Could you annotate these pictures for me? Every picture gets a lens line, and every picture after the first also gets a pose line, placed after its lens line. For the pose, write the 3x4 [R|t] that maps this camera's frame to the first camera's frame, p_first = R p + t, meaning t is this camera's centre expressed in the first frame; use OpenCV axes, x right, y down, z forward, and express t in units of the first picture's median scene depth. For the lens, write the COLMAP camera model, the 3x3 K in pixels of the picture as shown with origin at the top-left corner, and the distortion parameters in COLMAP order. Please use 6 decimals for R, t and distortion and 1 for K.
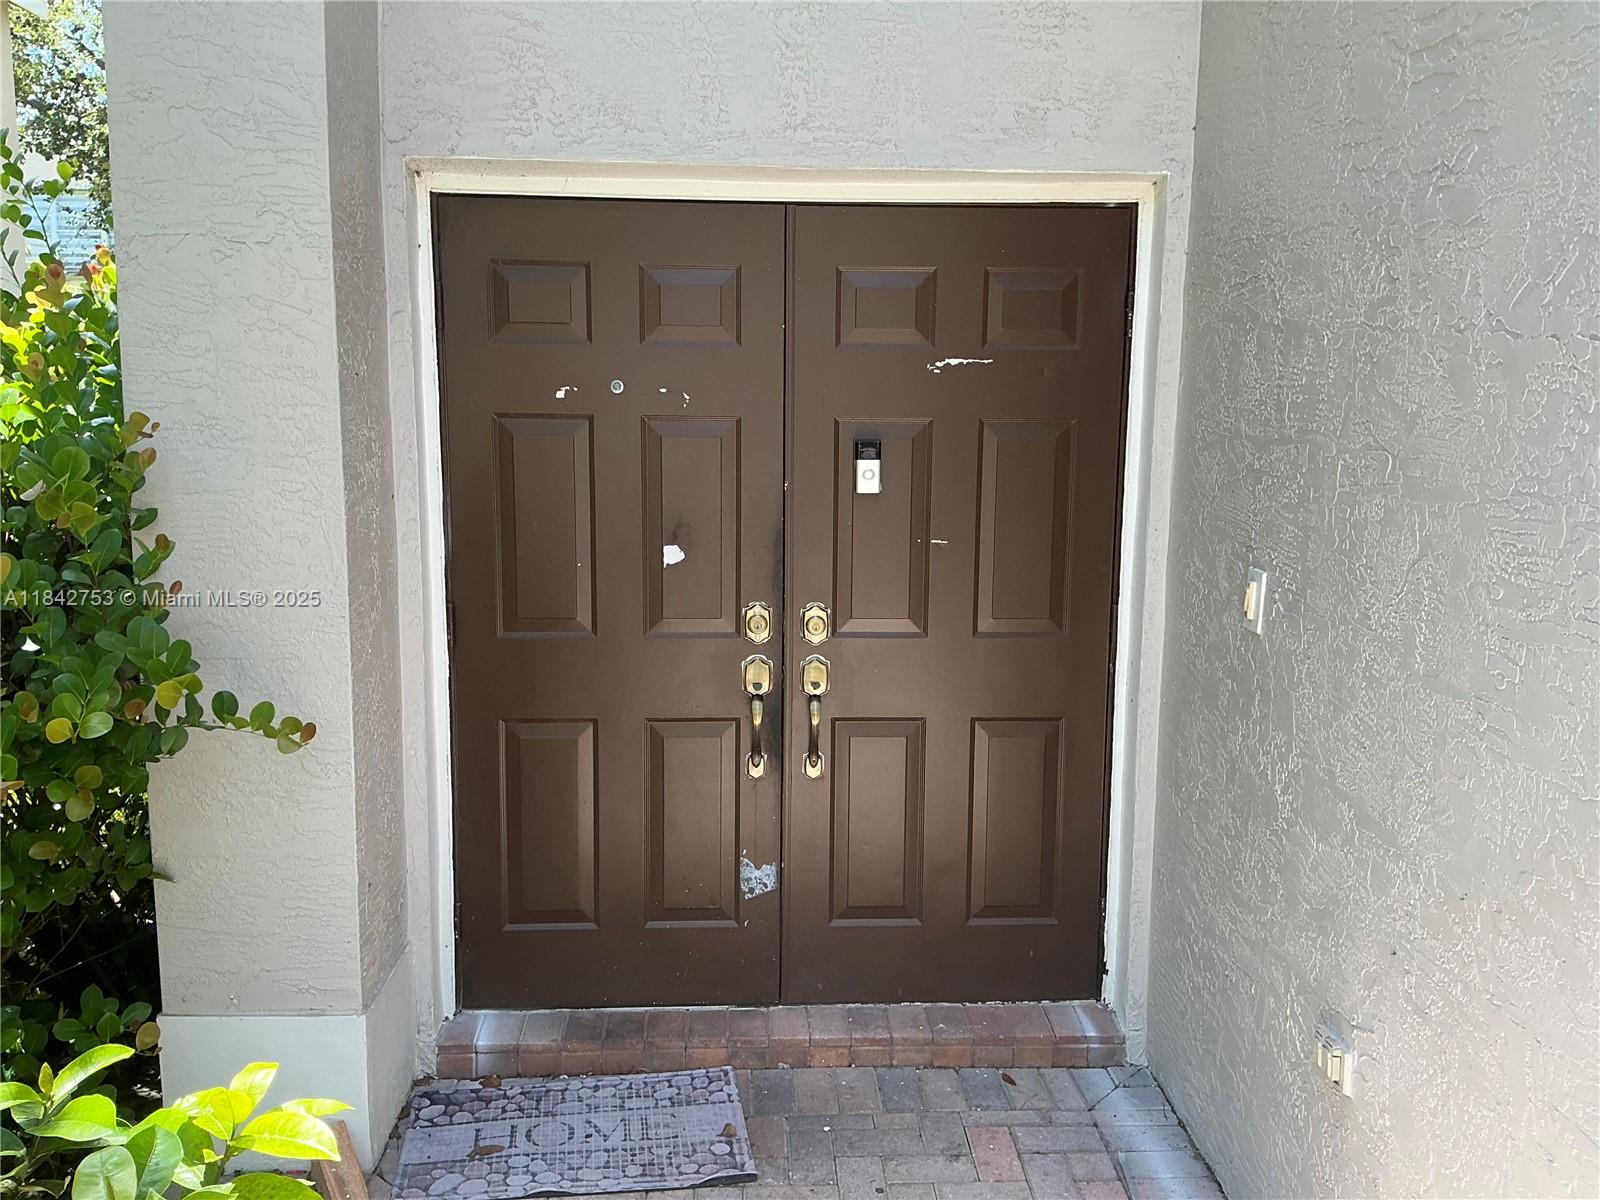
lens RADIAL K [[1331.1, 0, 807.1], [0, 1331.1, 601.5], [0, 0, 1]] dist [0.148935, -0.310054]
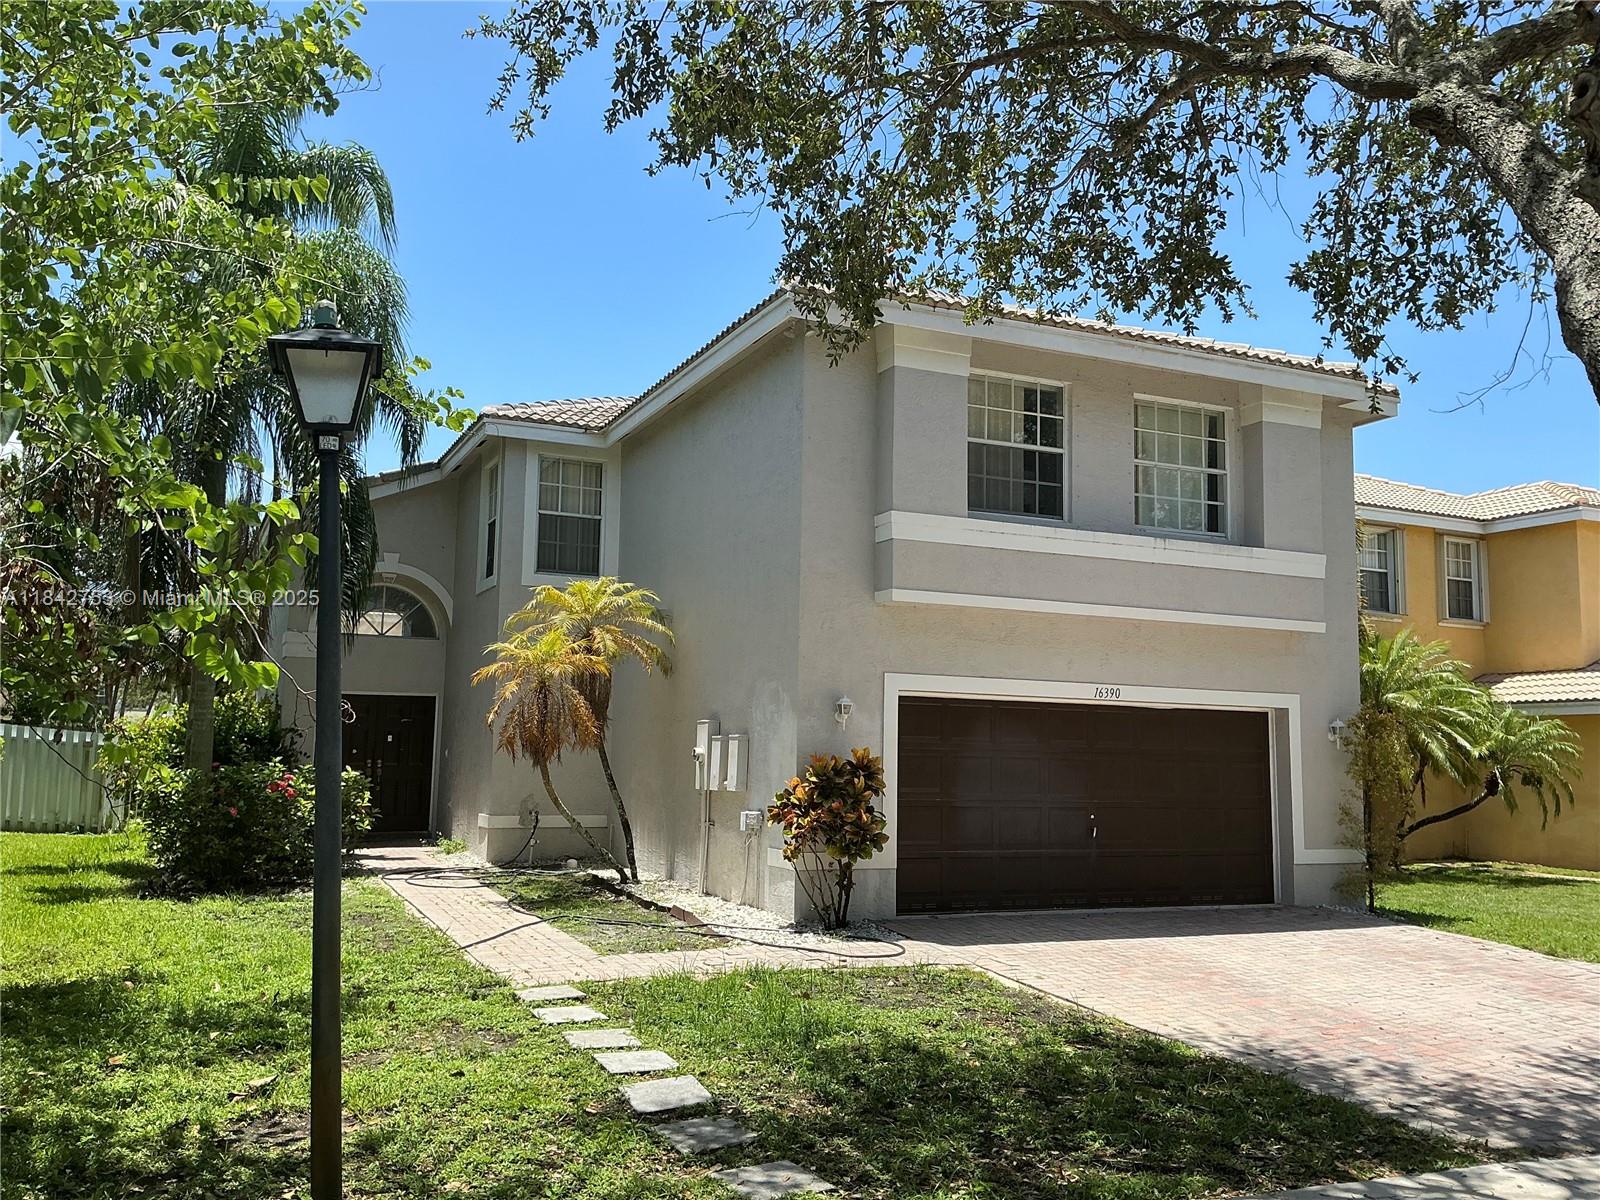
lens RADIAL K [[1331.1, 0, 807.1], [0, 1331.1, 601.5], [0, 0, 1]] dist [0.148935, -0.310054]
pose [[0.928295, 0.047428, 0.368808, -0.473125], [0.048627, 0.967831, -0.246856, 0.893220], [-0.368652, 0.247090, 0.896126, -5.250359]]
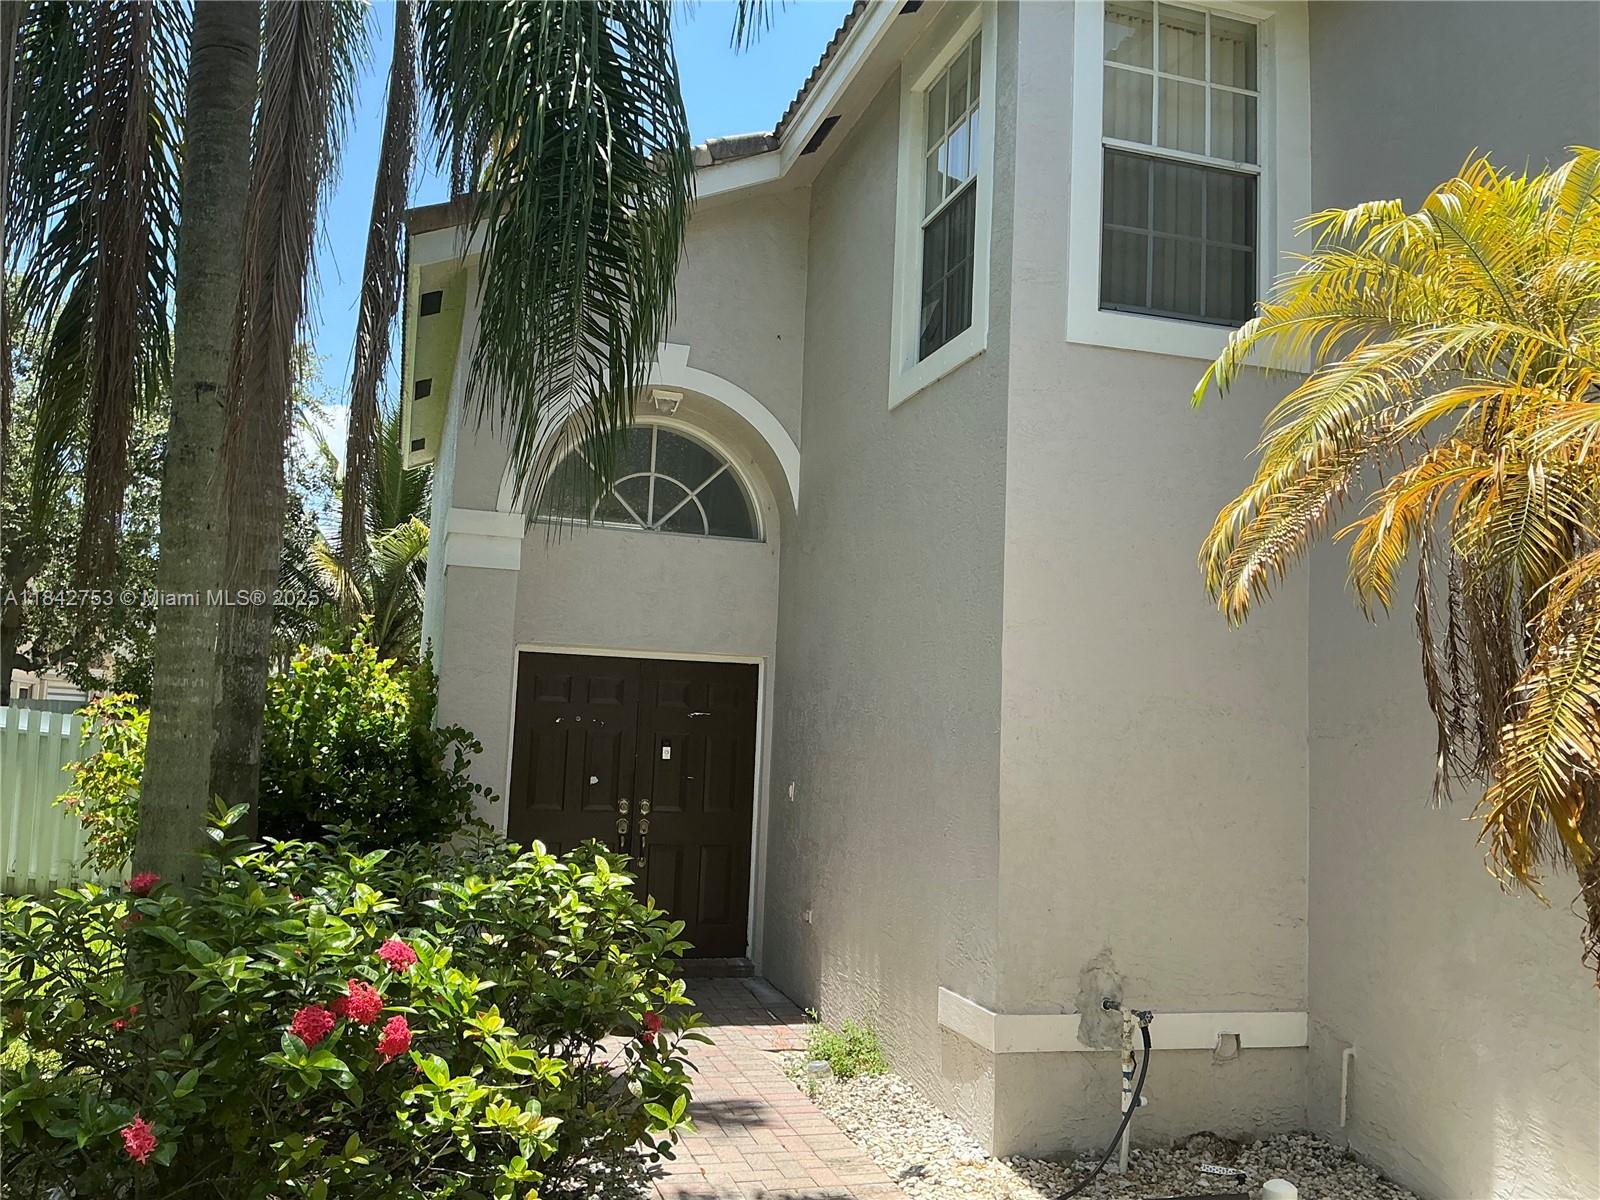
lens RADIAL K [[1331.1, 0, 807.1], [0, 1331.1, 601.5], [0, 0, 1]] dist [0.148935, -0.310054]
pose [[0.970156, 0.053978, 0.236397, -0.340622], [0.005349, 0.969907, -0.243415, 0.276332], [-0.242422, 0.237415, 0.940673, -1.748962]]
